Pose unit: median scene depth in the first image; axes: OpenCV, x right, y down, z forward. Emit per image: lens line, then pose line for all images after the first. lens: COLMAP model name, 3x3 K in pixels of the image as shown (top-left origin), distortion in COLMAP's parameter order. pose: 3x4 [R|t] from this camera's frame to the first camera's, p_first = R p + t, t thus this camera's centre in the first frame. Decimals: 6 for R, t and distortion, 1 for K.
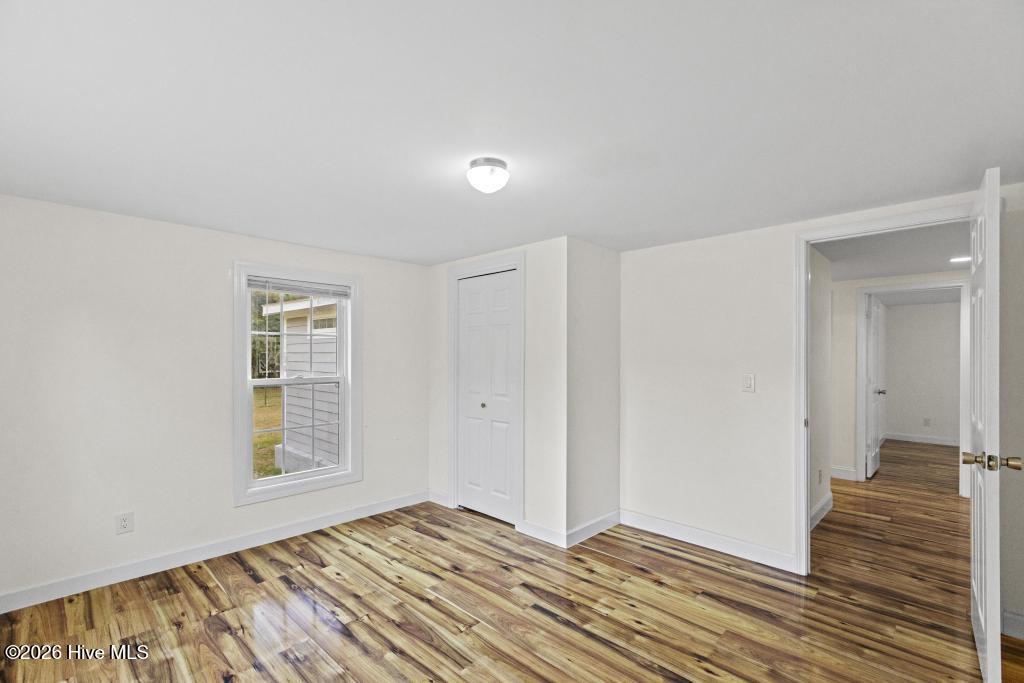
lens RADIAL K [[466.1, 0, 511.8], [0, 466.1, 343.7], [0, 0, 1]] dist [-0.002245, -0.000439]
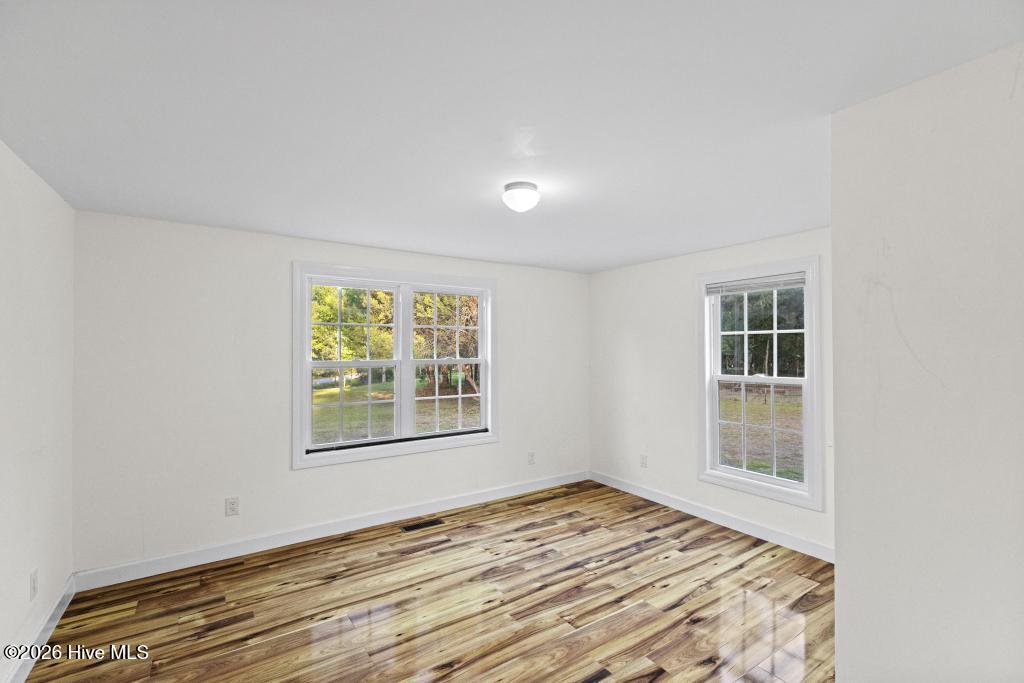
lens RADIAL K [[466.1, 0, 521.9], [0, 466.1, 345.8], [0, 0, 1]] dist [-0.002245, -0.000439]
pose [[-0.205314, -0.003082, -0.978691, 0.738069], [0.027357, 0.999586, -0.008887, 0.004213], [0.978314, -0.028599, -0.205145, 0.886717]]
